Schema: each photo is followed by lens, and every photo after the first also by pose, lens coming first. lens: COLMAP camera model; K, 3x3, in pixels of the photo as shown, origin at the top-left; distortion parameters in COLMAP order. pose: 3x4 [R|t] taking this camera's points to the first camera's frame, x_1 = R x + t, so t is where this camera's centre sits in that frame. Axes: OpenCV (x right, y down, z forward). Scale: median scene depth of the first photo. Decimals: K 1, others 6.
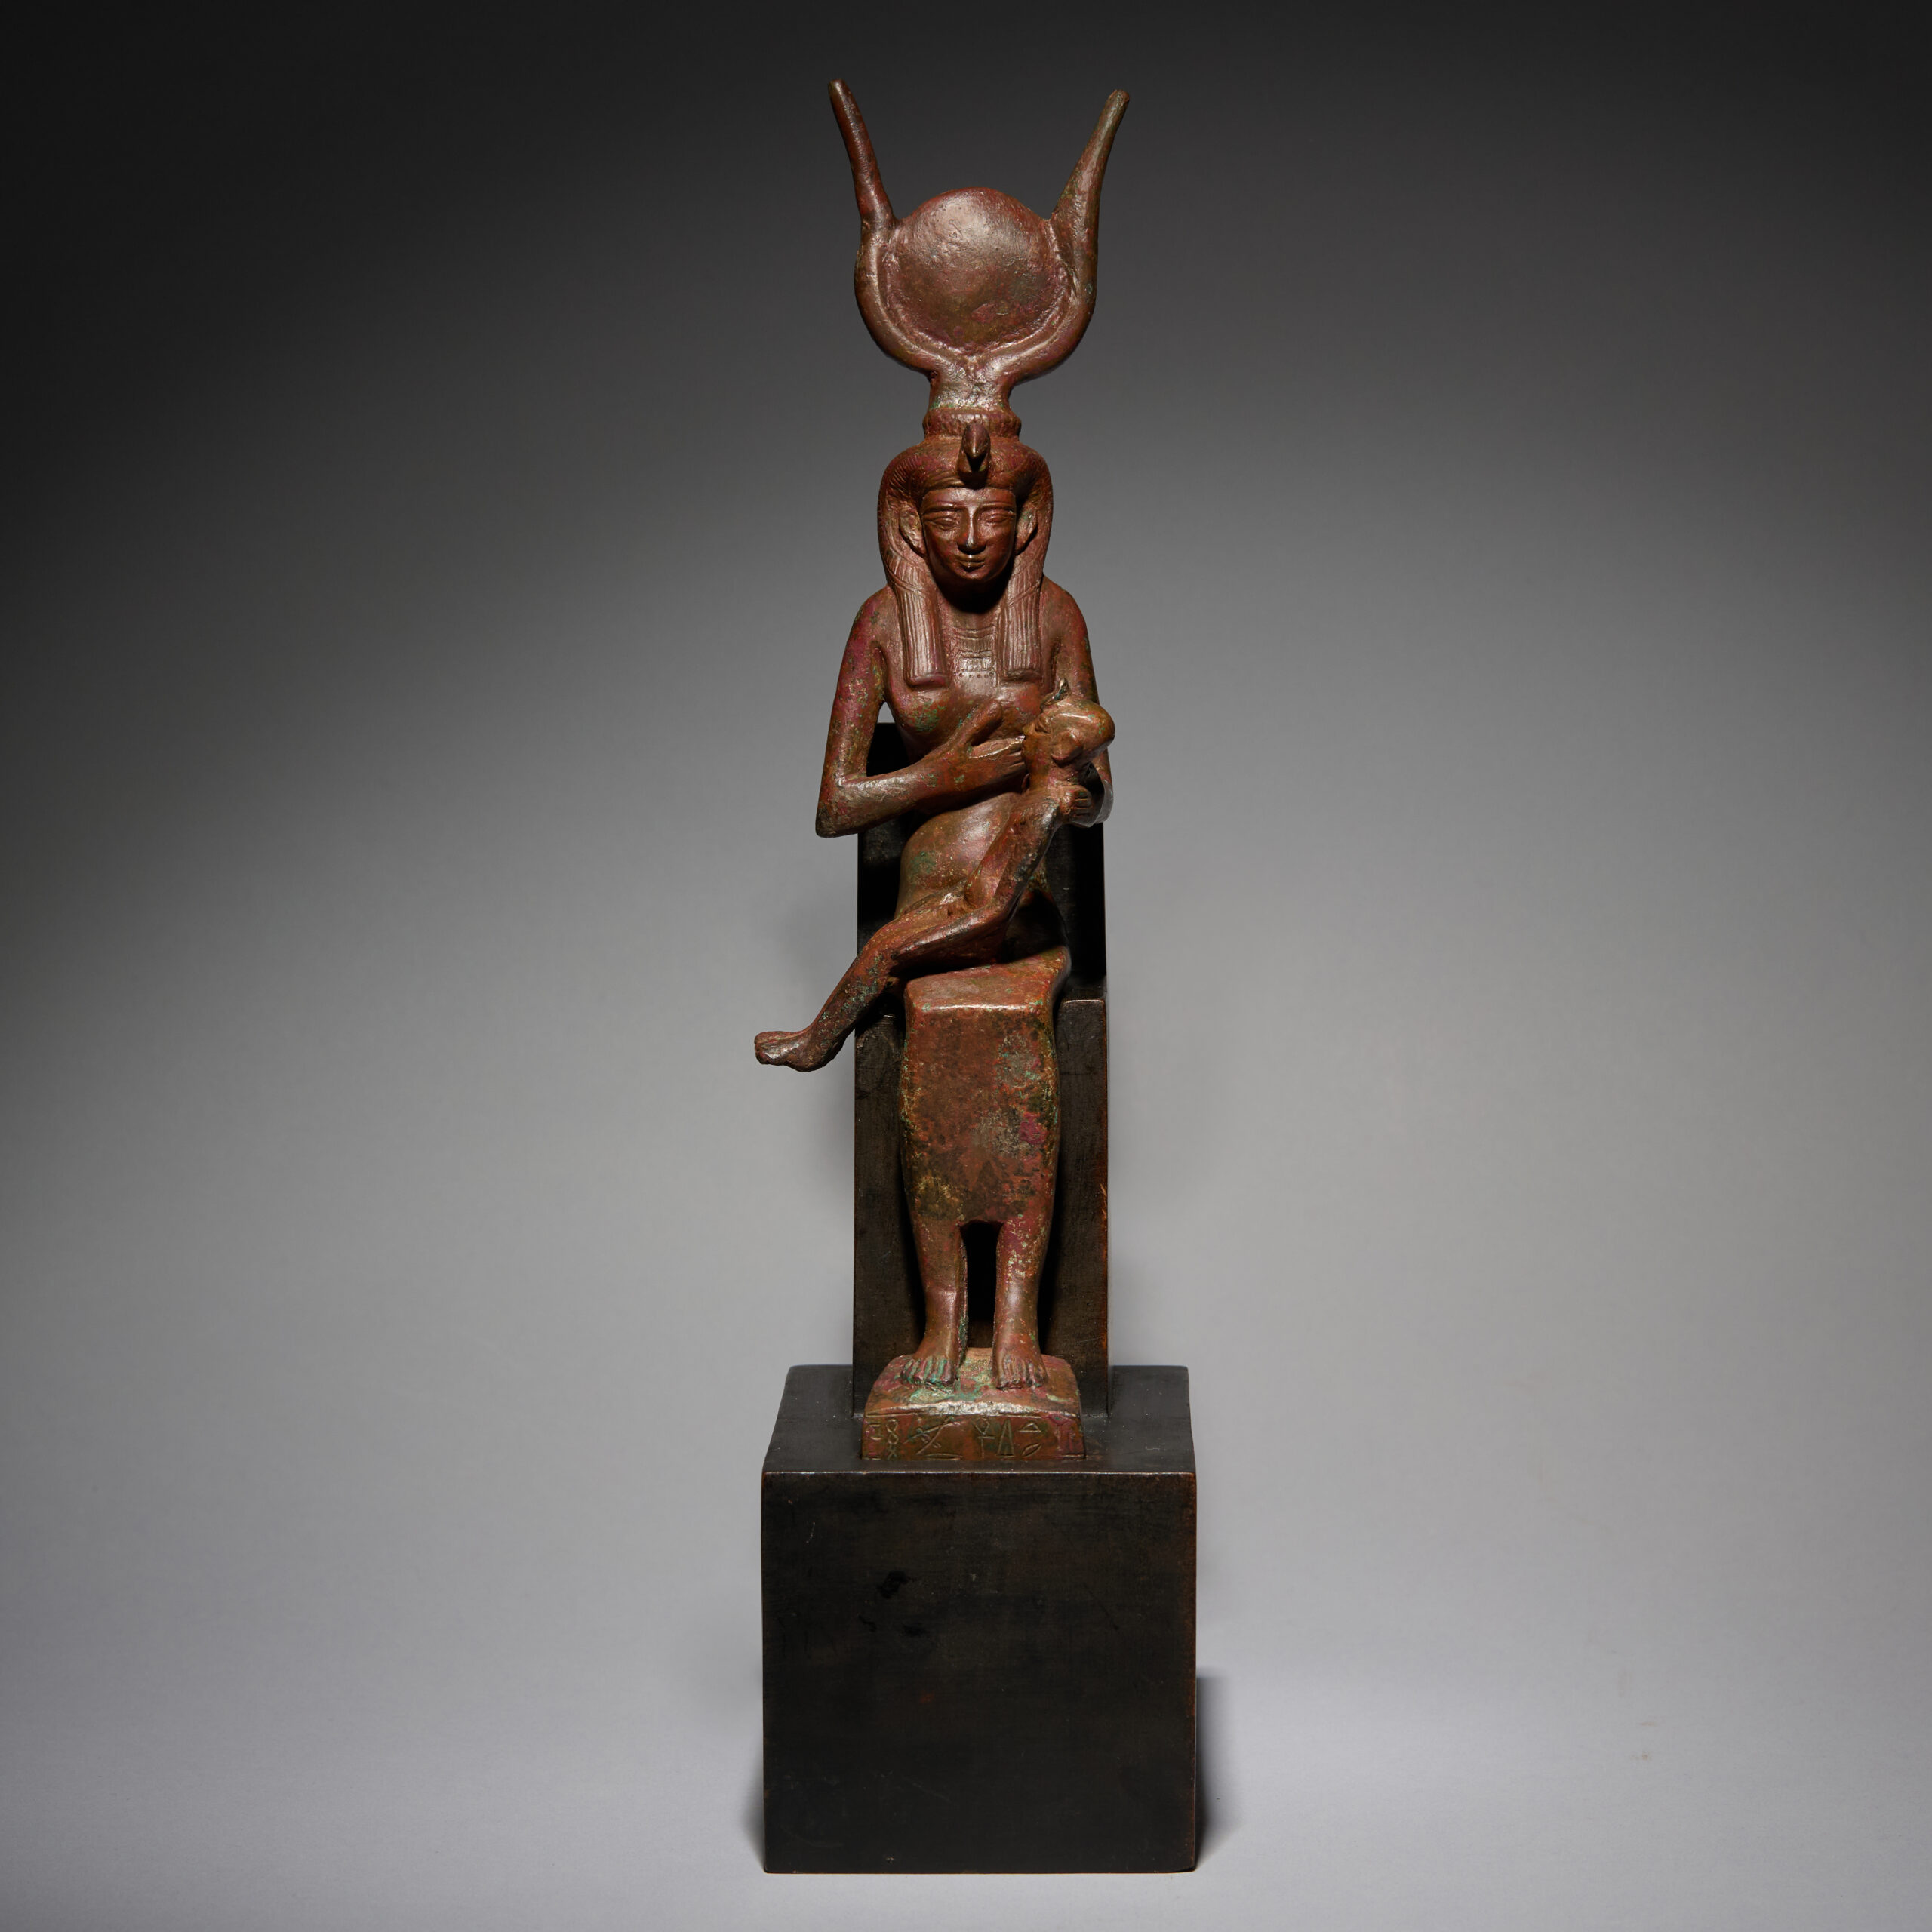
lens RADIAL K [[8539.5, 0, 966.0], [0, 8539.5, 966.0], [0, 0, 1]] dist [-0.012154, -3.838267]
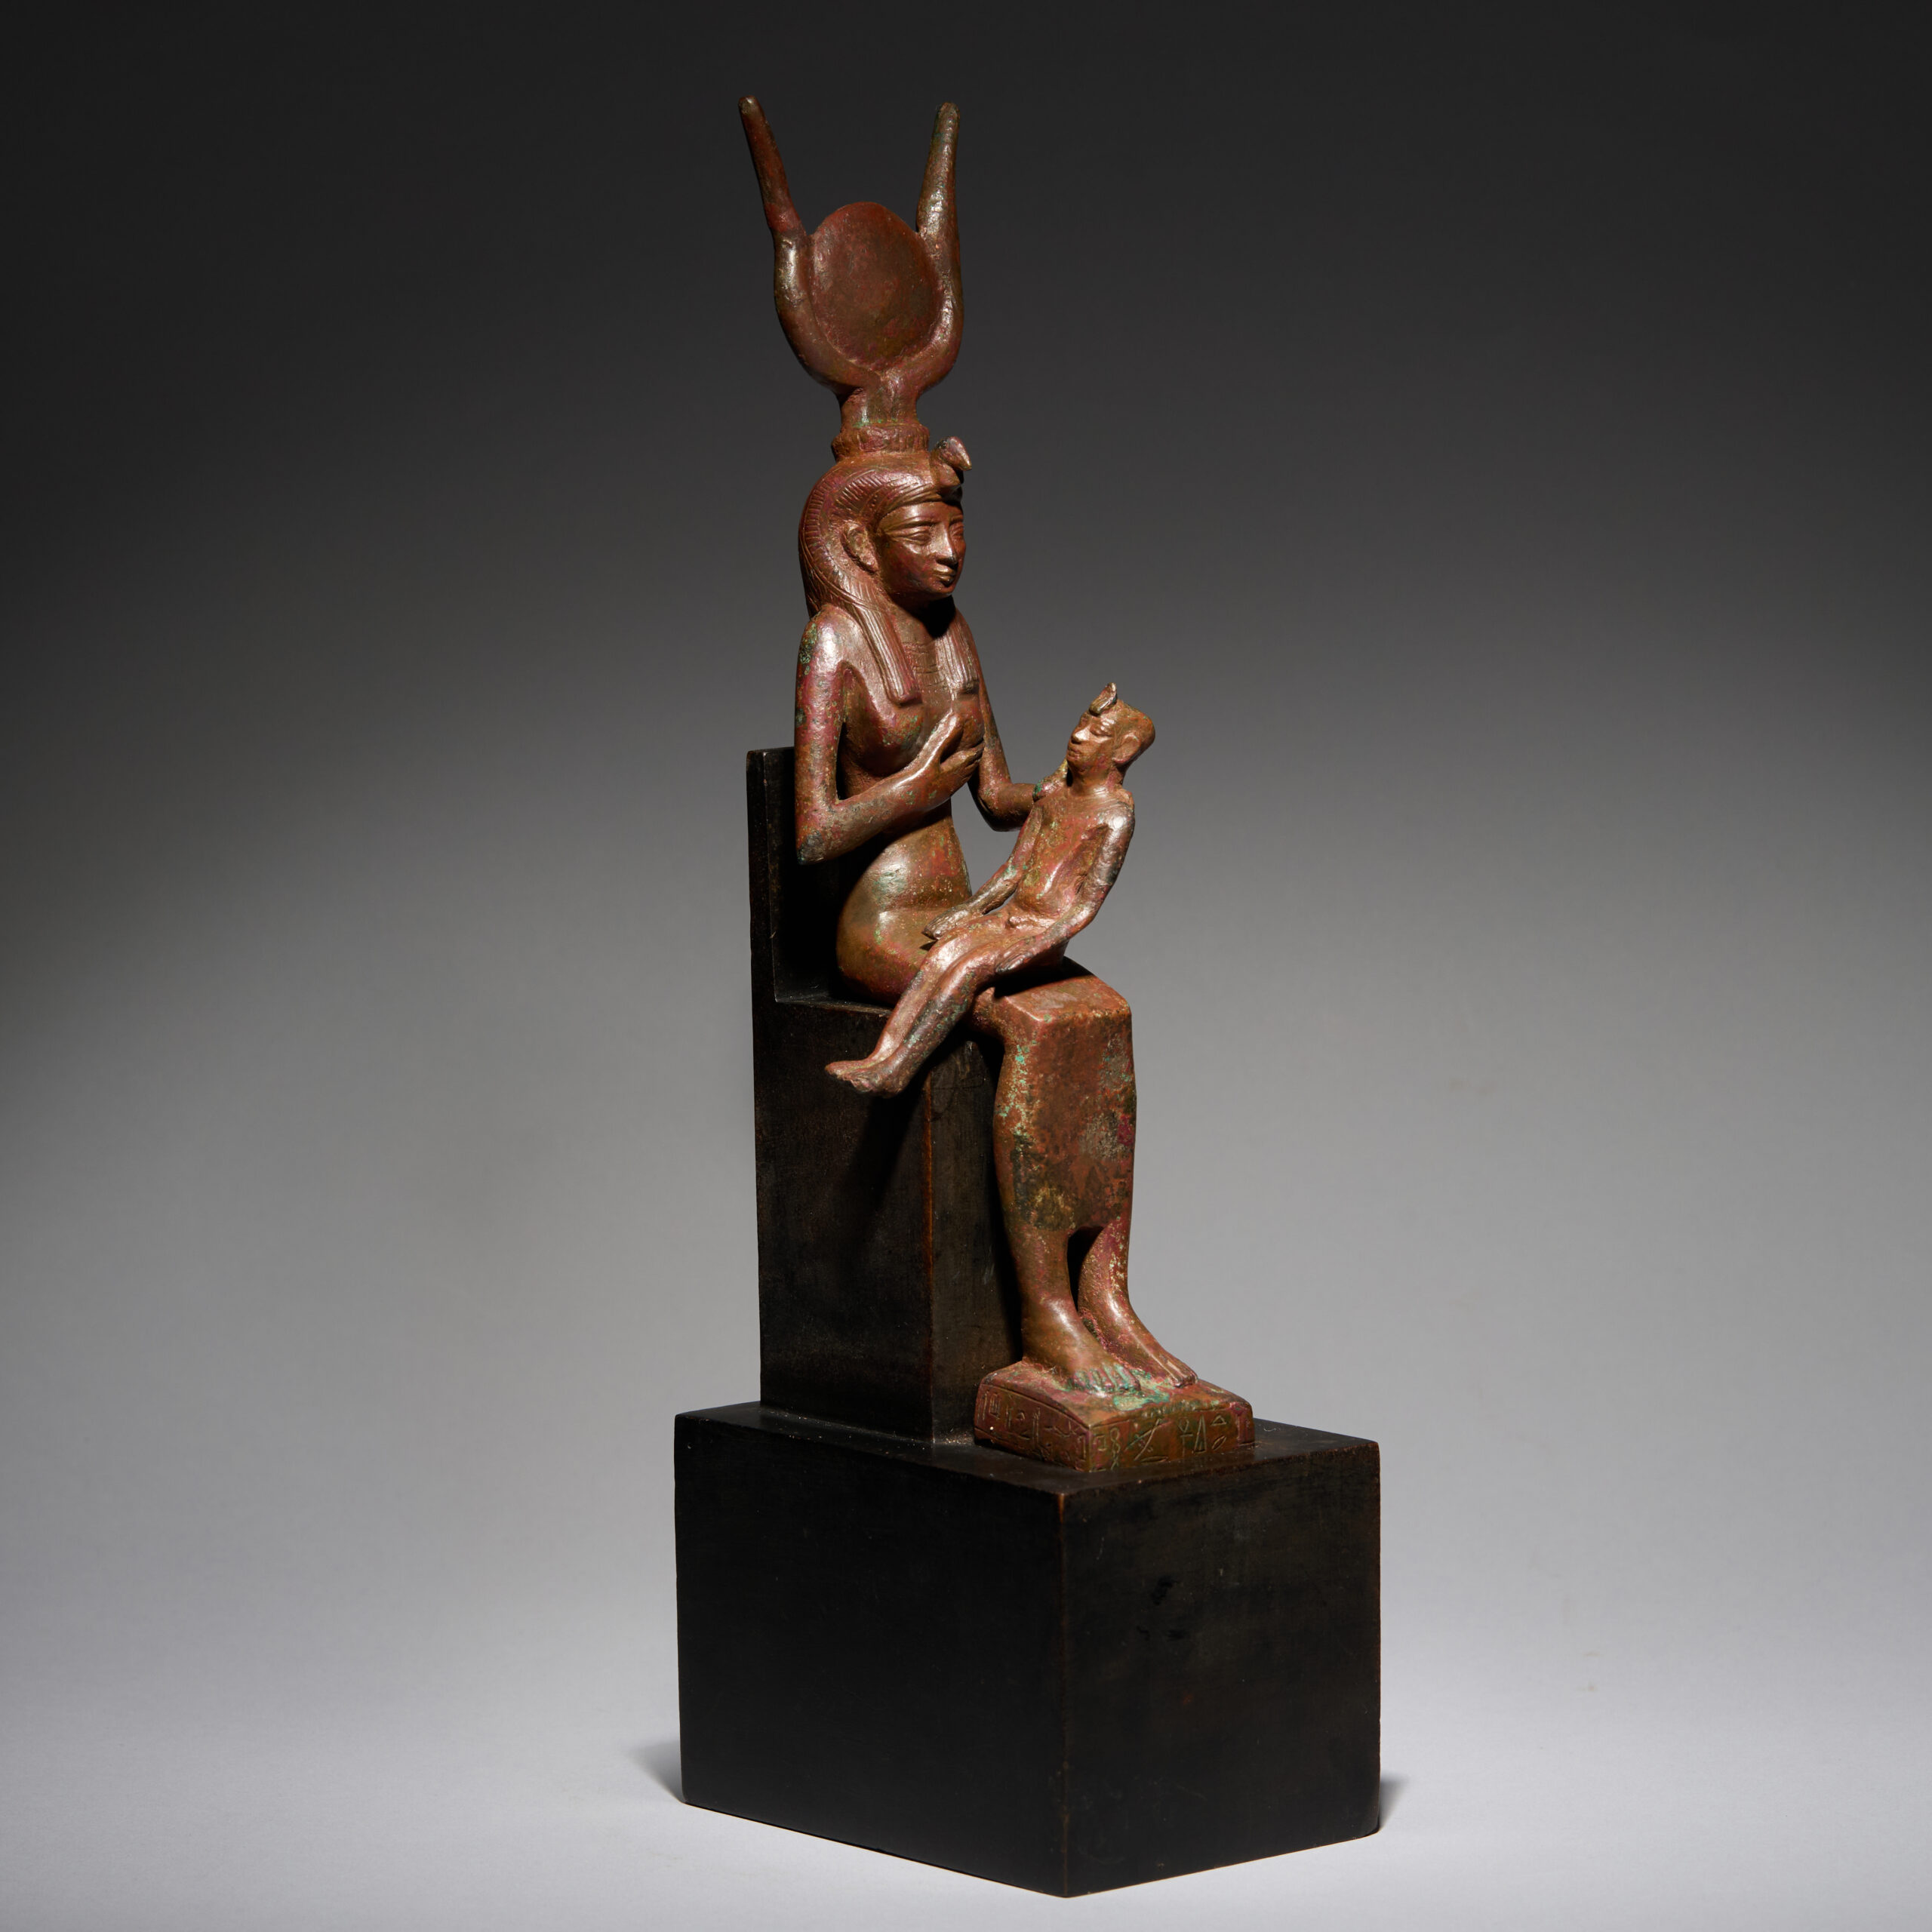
lens RADIAL K [[8539.5, 0, 966.0], [0, 8539.5, 966.0], [0, 0, 1]] dist [-0.012154, -3.838267]
pose [[0.748643, -0.080255, 0.658097, -0.666045], [0.087532, 0.995921, 0.021877, -0.023858], [-0.657169, 0.041227, 0.752615, 0.253804]]
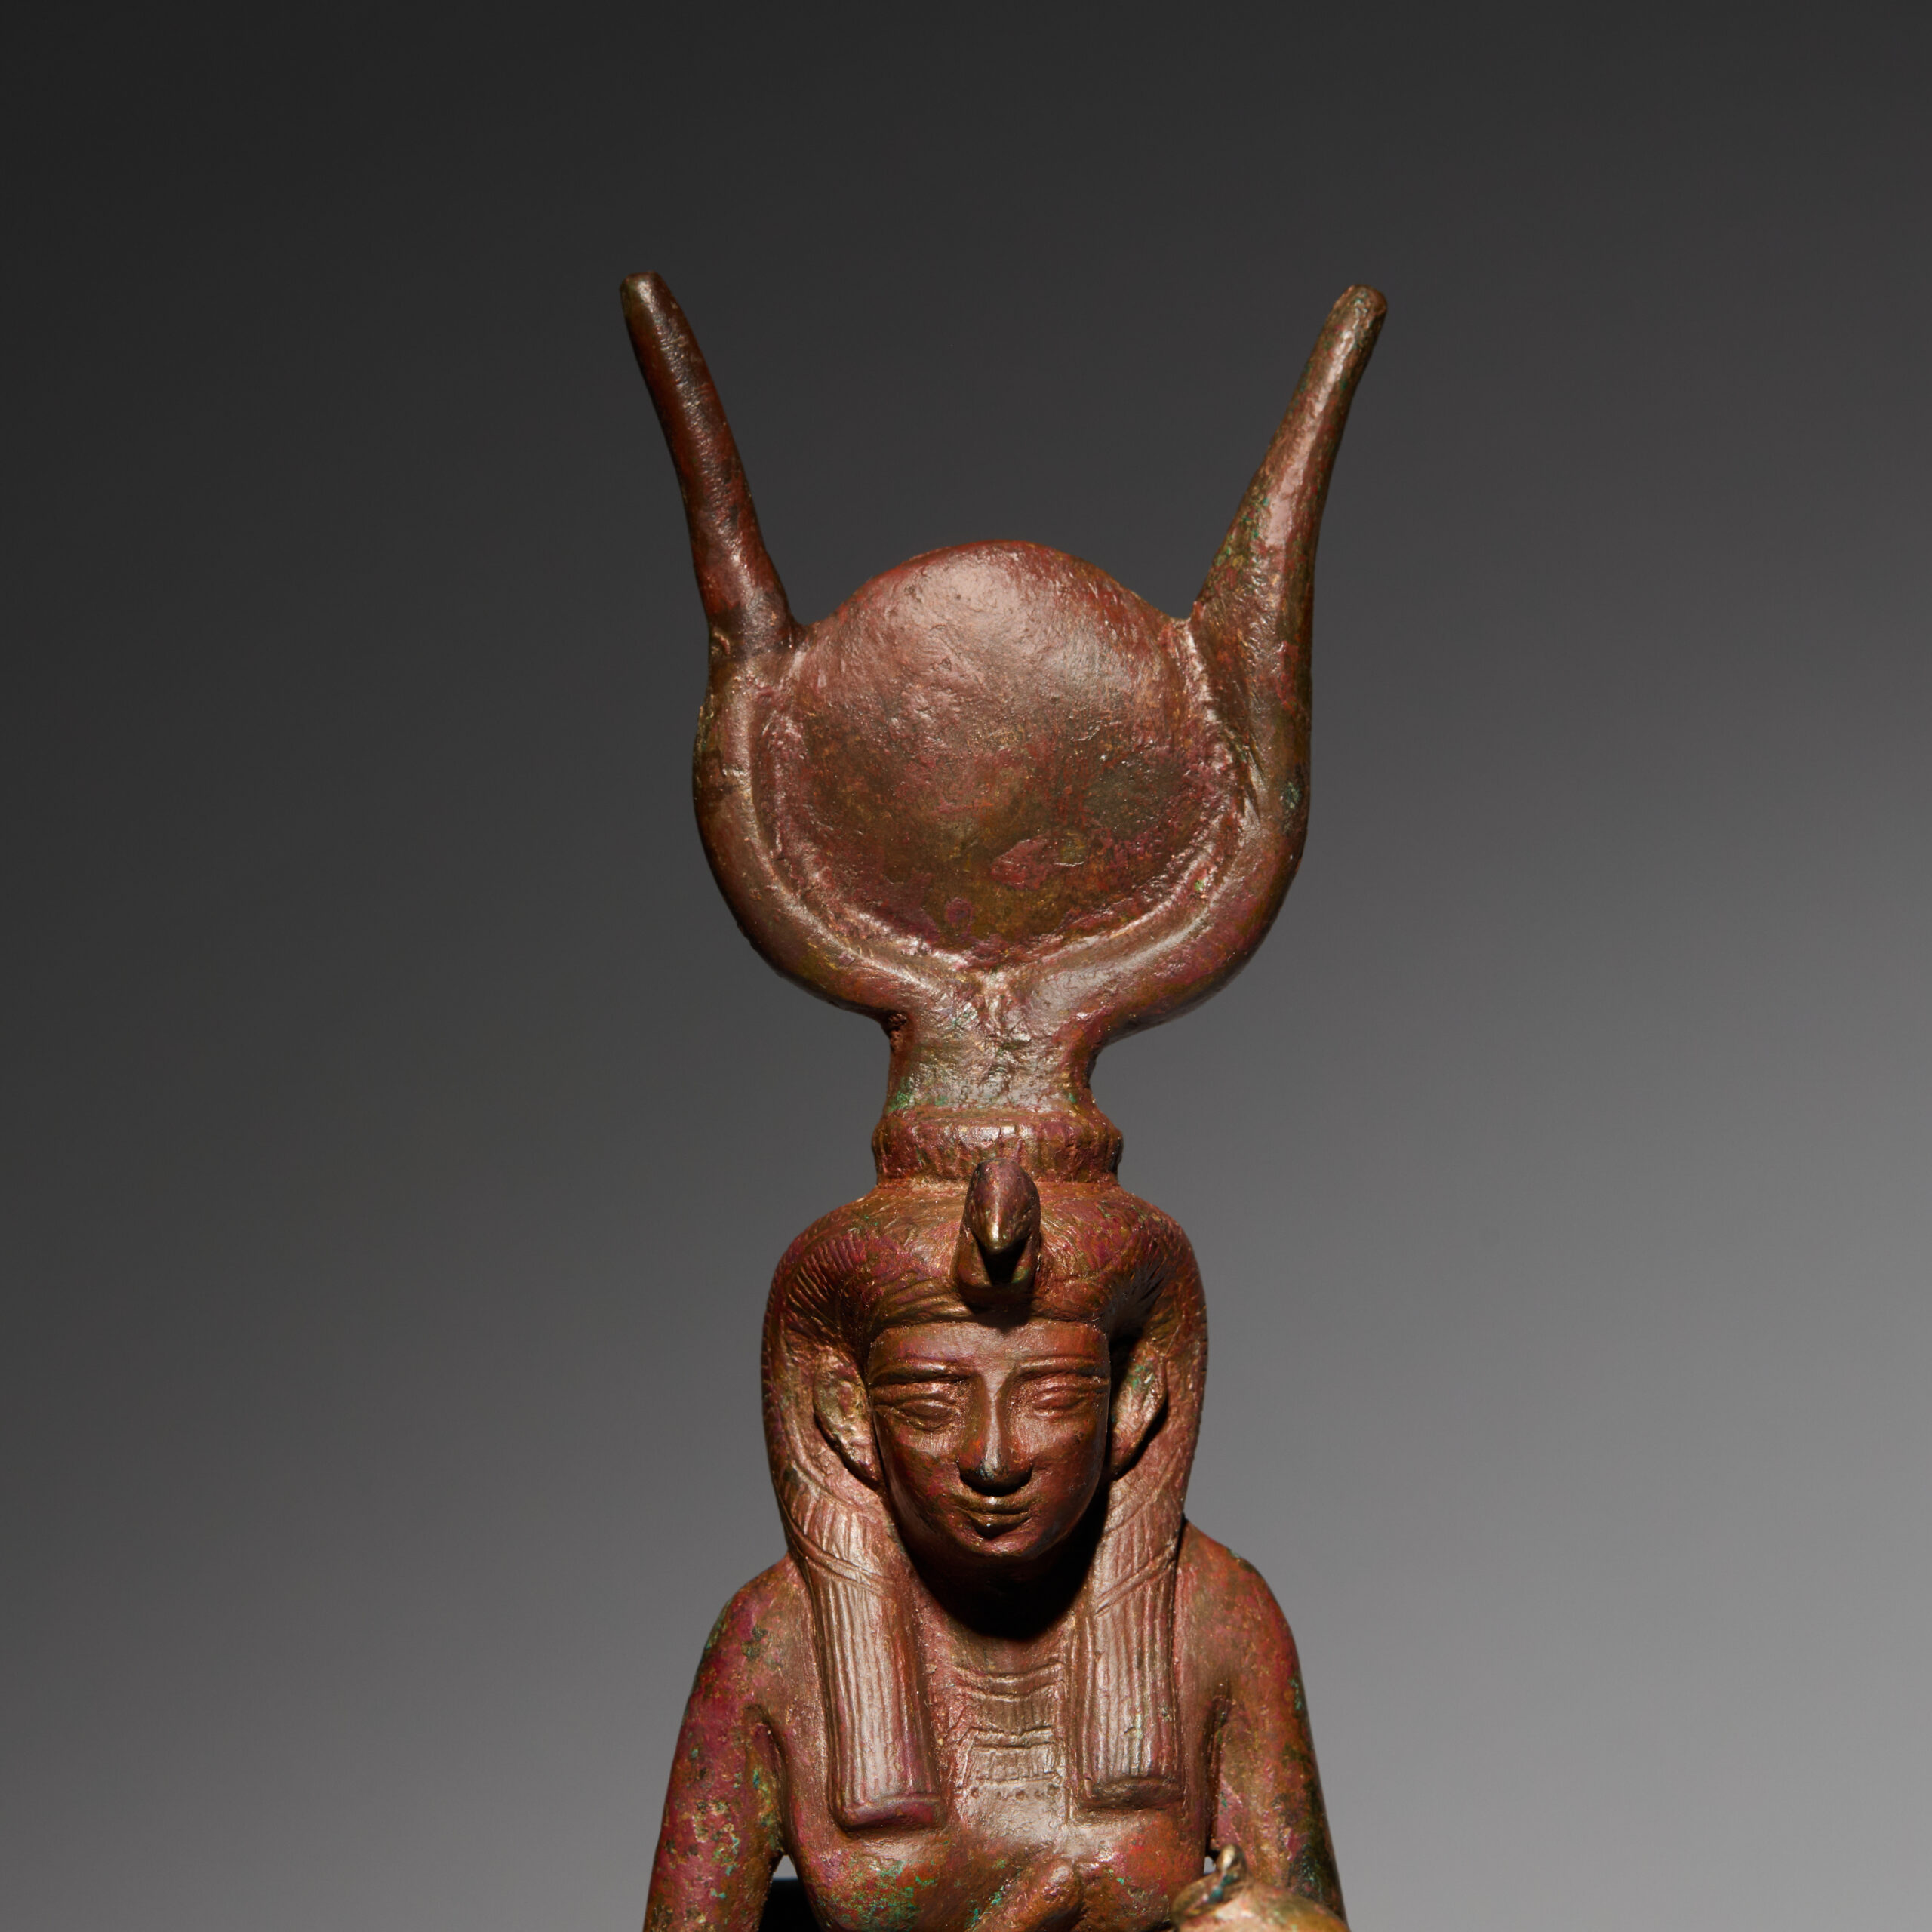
lens RADIAL K [[10196.9, 0, 841.8], [0, 10196.9, 967.0], [0, 0, 1]] dist [-0.059810, 0.040737]
pose [[0.999074, -0.014094, -0.040645, 0.013036], [0.013534, 0.999810, -0.014027, -0.066607], [0.040835, 0.013464, 0.999075, 0.542967]]
